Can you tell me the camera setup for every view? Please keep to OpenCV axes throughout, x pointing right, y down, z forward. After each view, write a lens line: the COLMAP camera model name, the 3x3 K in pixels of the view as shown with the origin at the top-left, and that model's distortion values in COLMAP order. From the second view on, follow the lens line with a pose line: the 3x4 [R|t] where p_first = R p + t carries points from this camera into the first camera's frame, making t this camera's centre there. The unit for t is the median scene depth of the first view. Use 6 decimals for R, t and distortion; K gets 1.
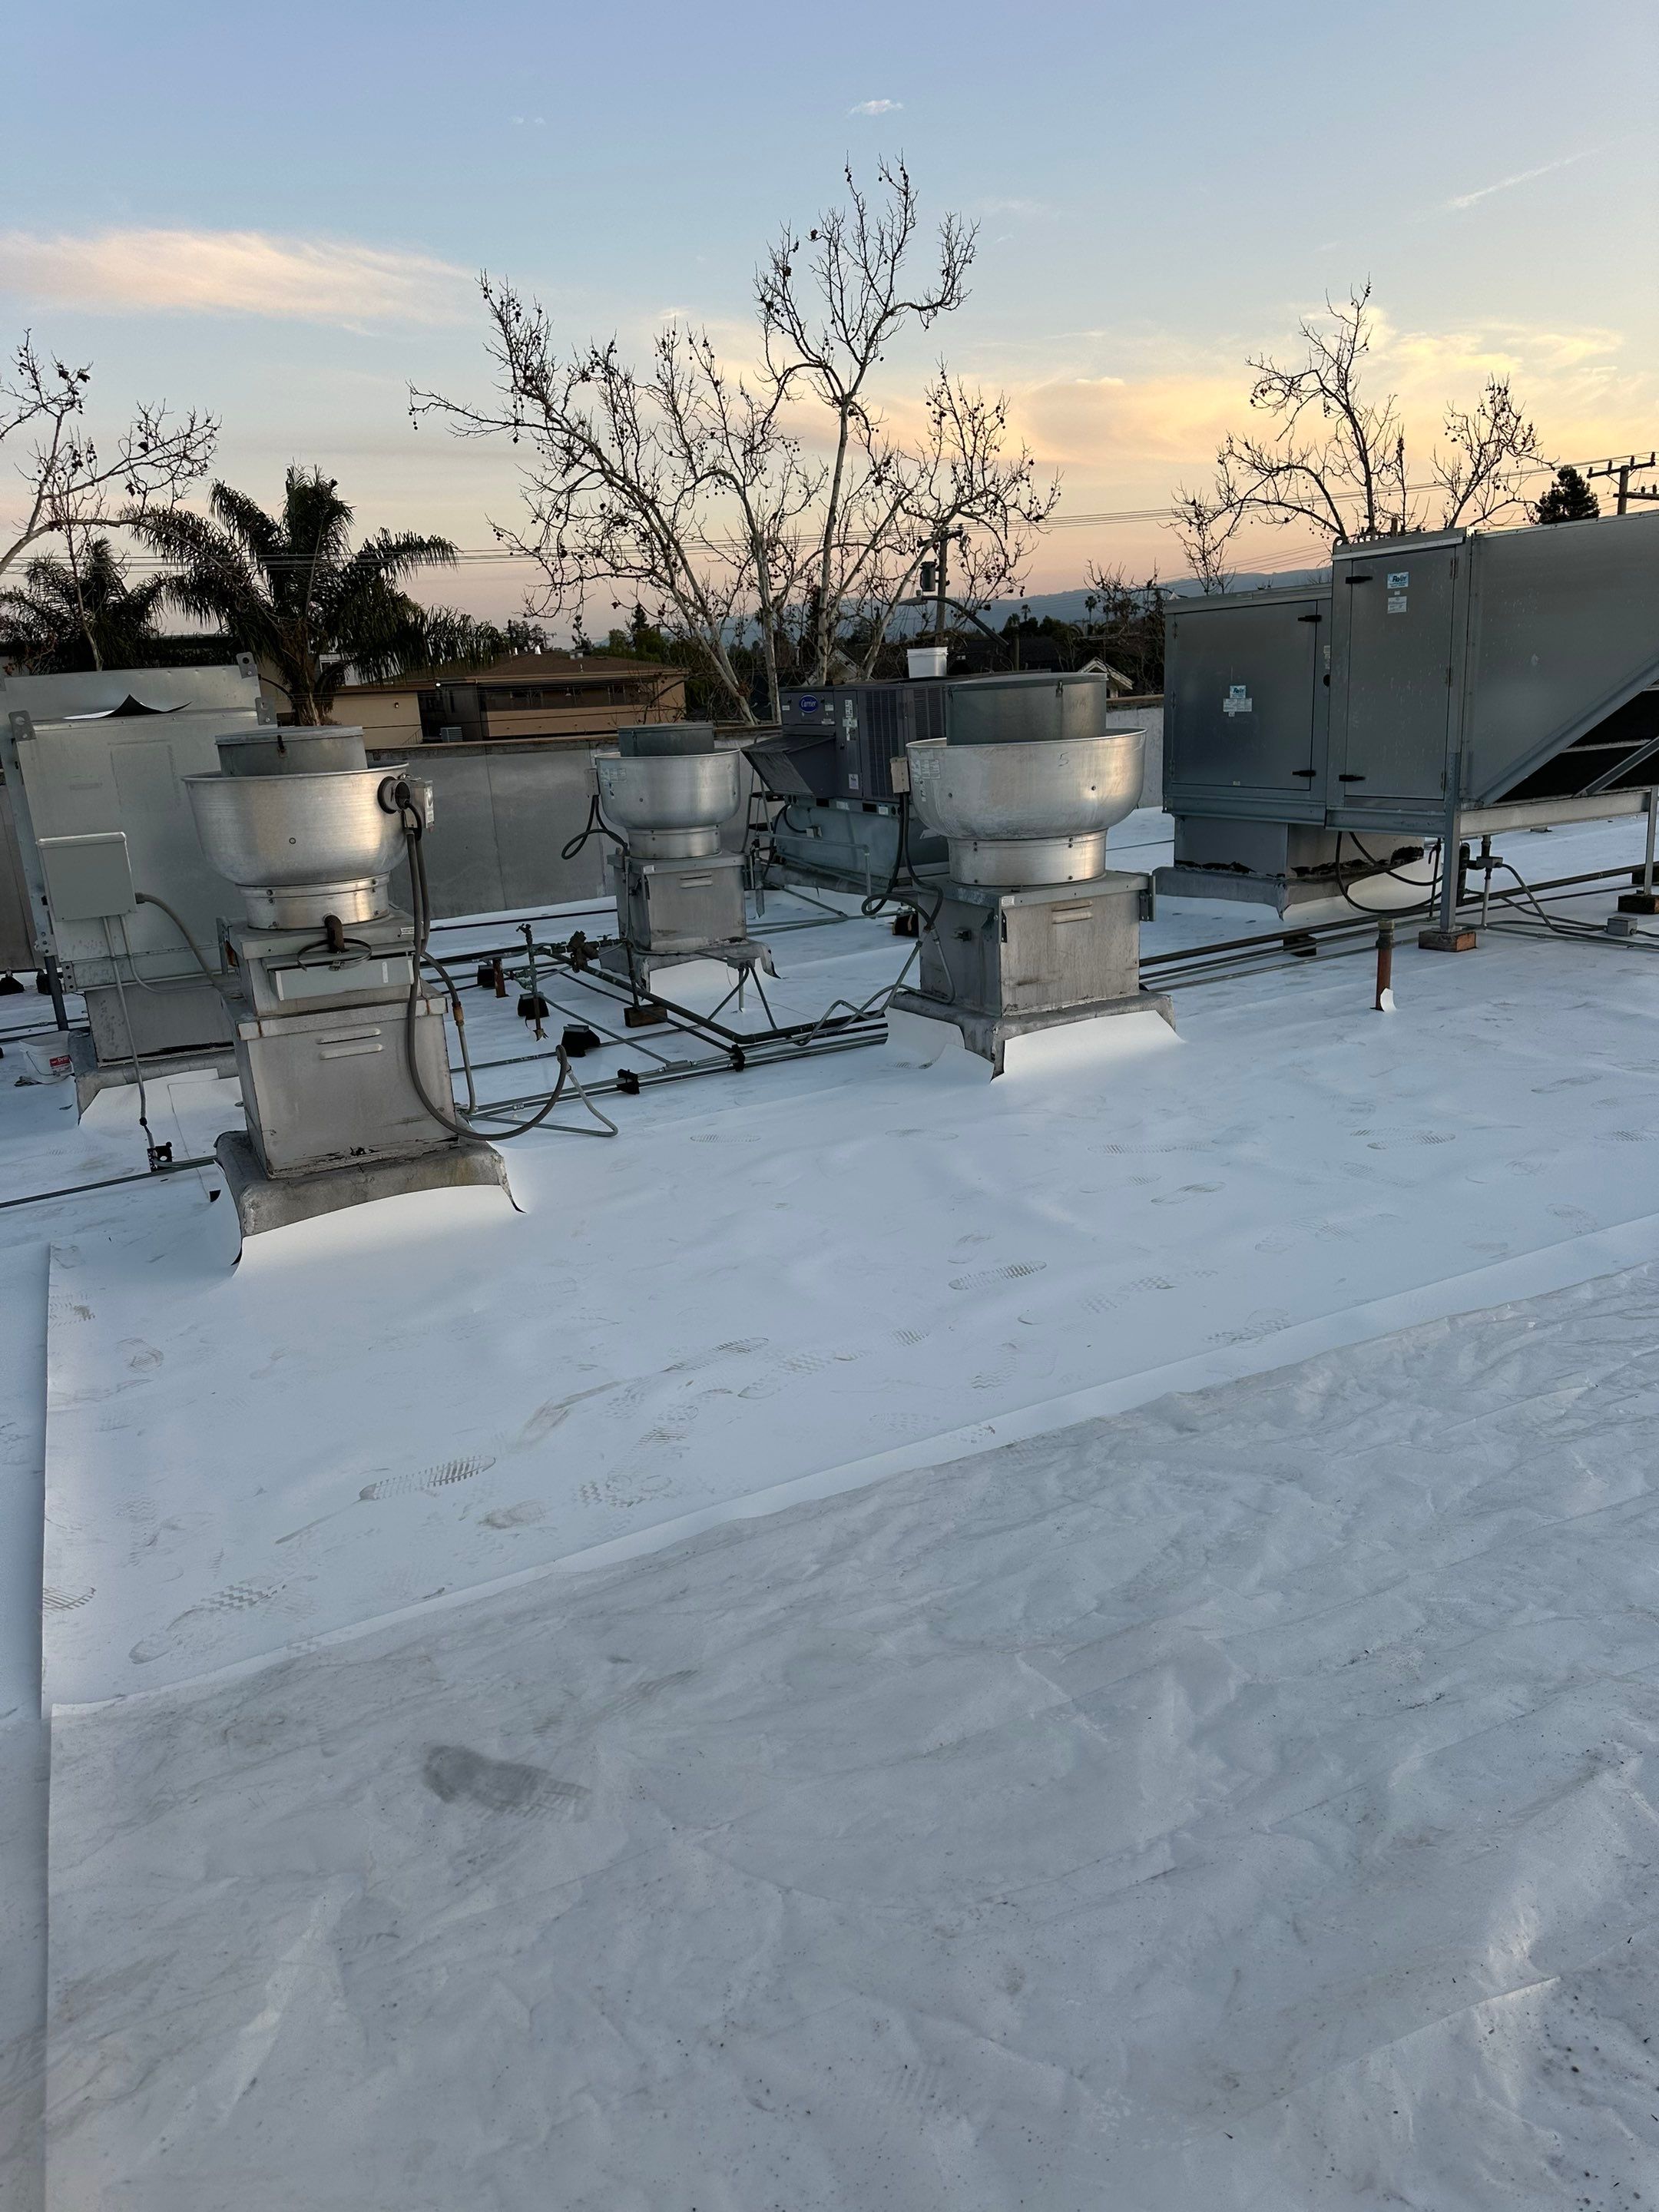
lens RADIAL K [[1523.7, 0, 876.1], [0, 1523.7, 1126.5], [0, 0, 1]] dist [0.017014, -0.025807]
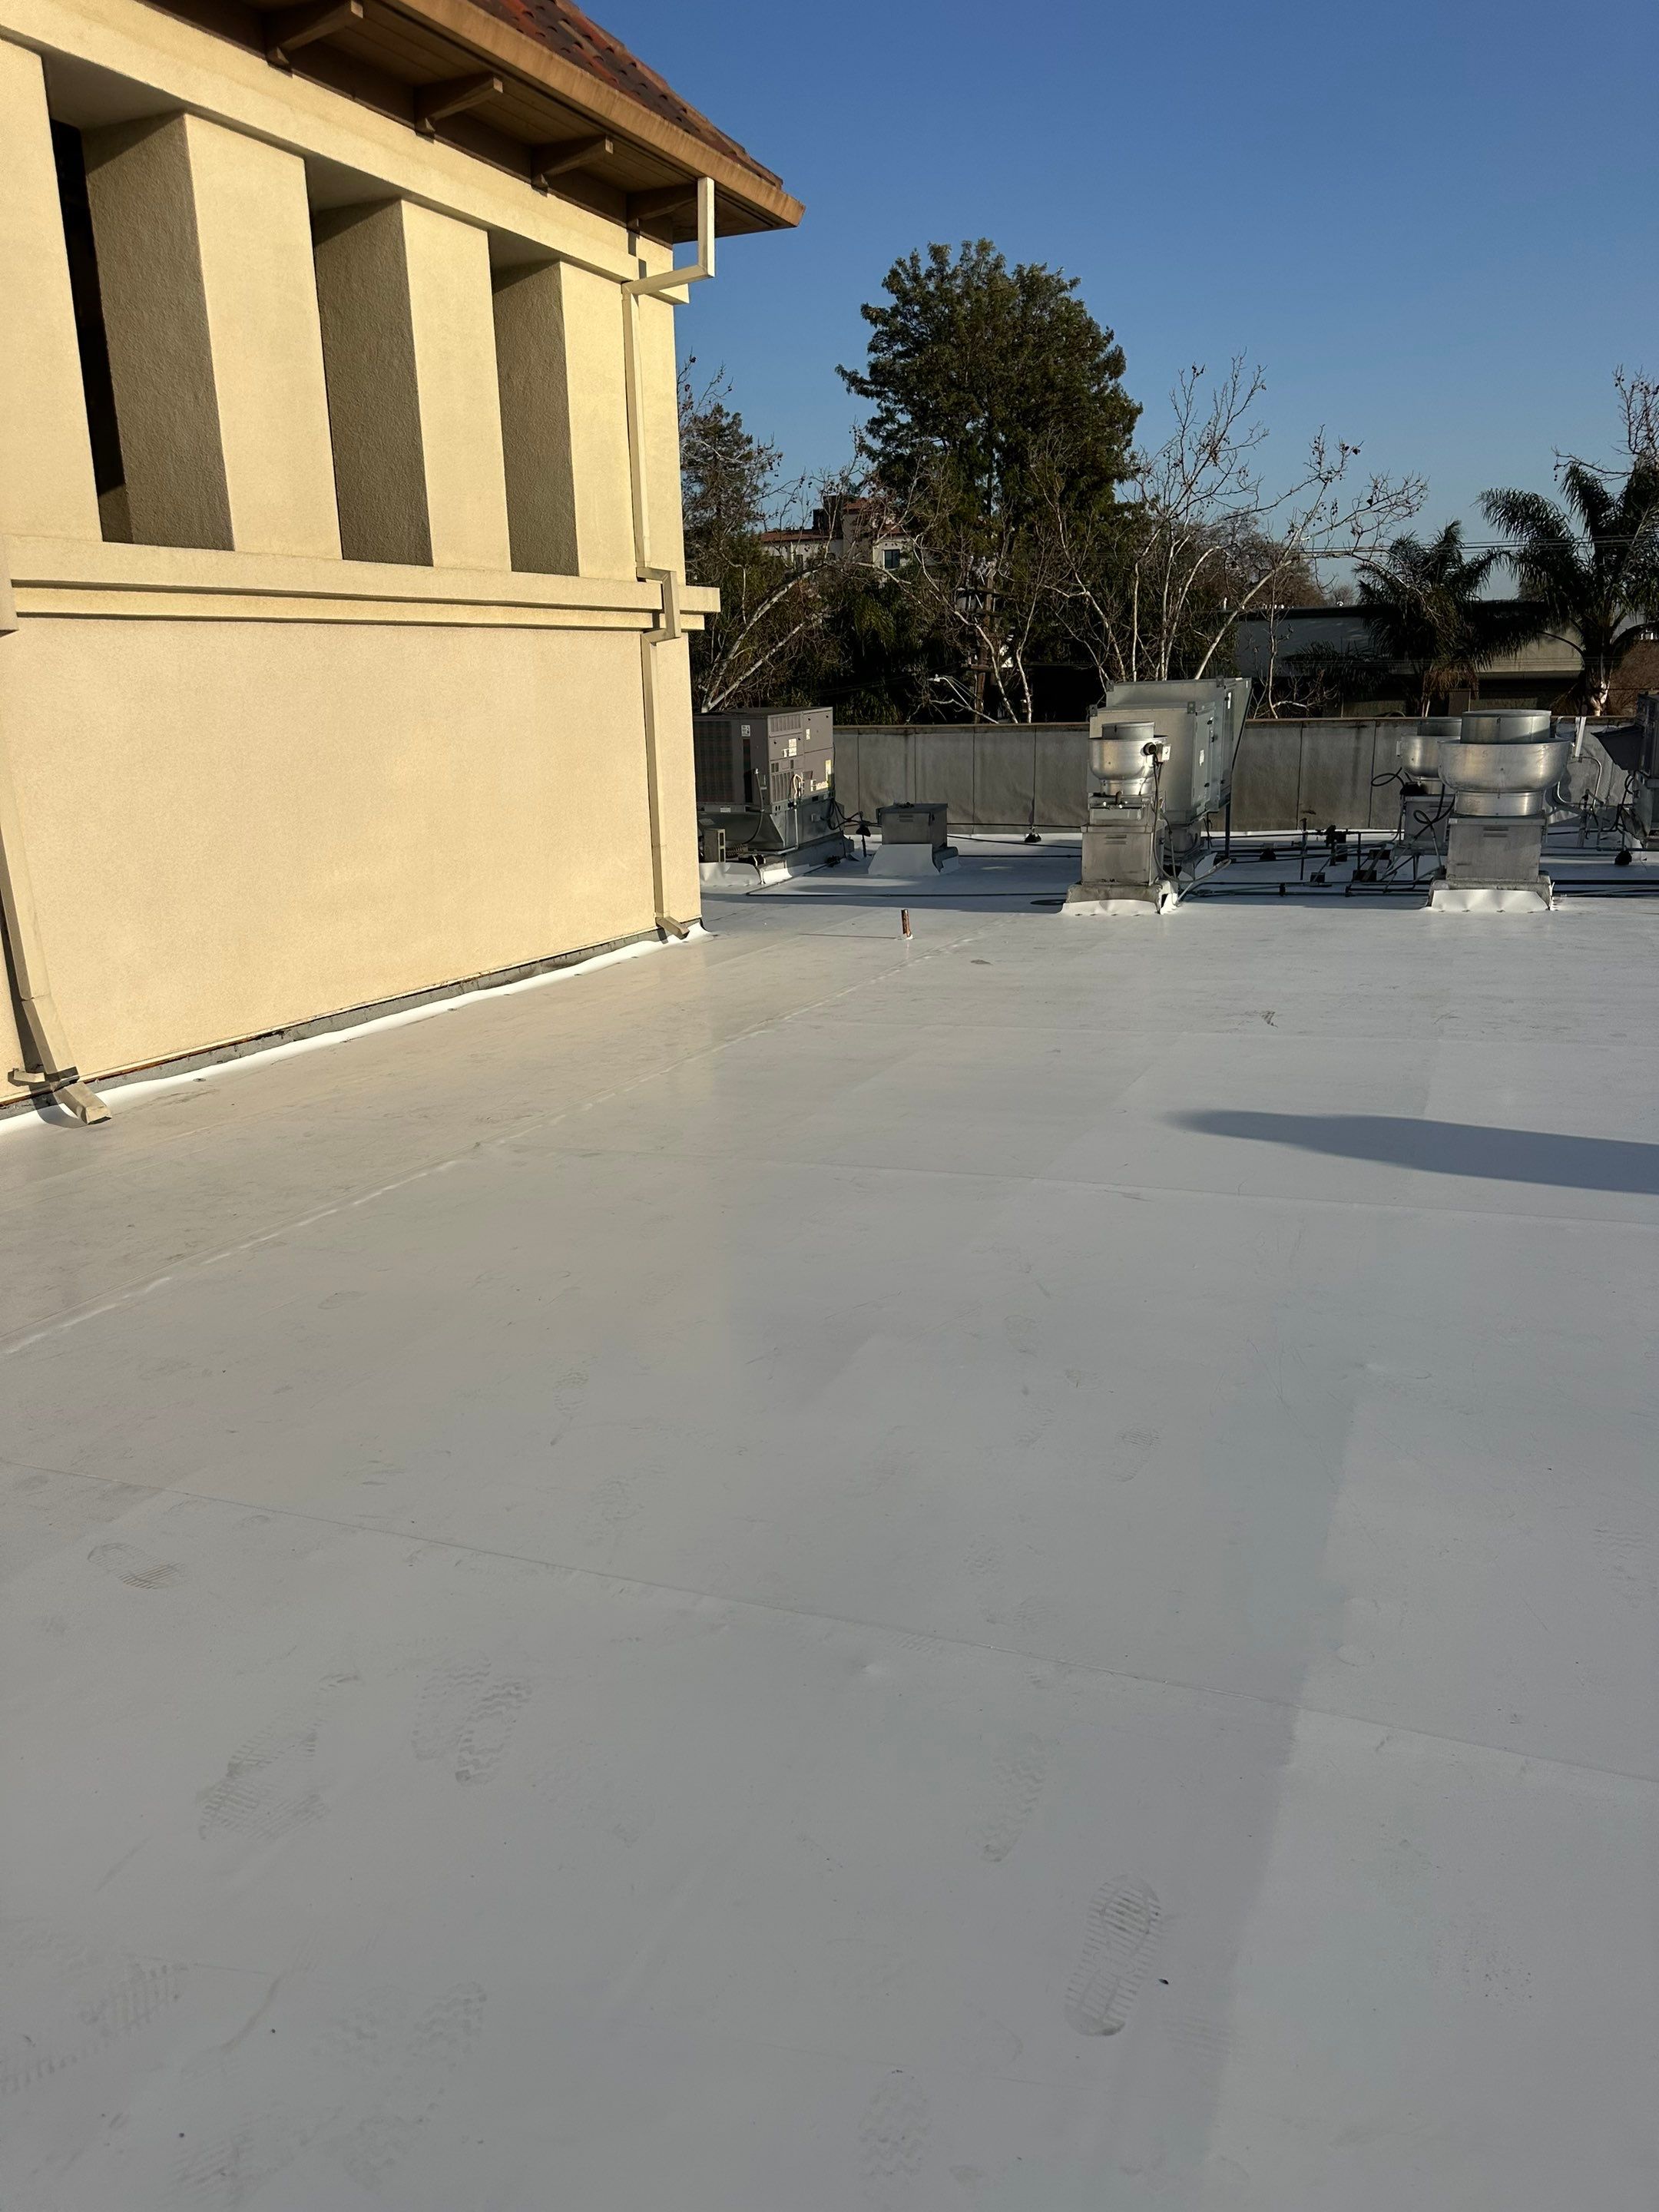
lens RADIAL K [[1523.7, 0, 811.4], [0, 1523.7, 1105.5], [0, 0, 1]] dist [0.017014, -0.025807]
pose [[0.637131, 0.252658, -0.728167, 0.155000], [-0.234687, 0.963479, 0.128960, 0.019760], [0.734157, 0.088727, 0.673158, -0.129962]]
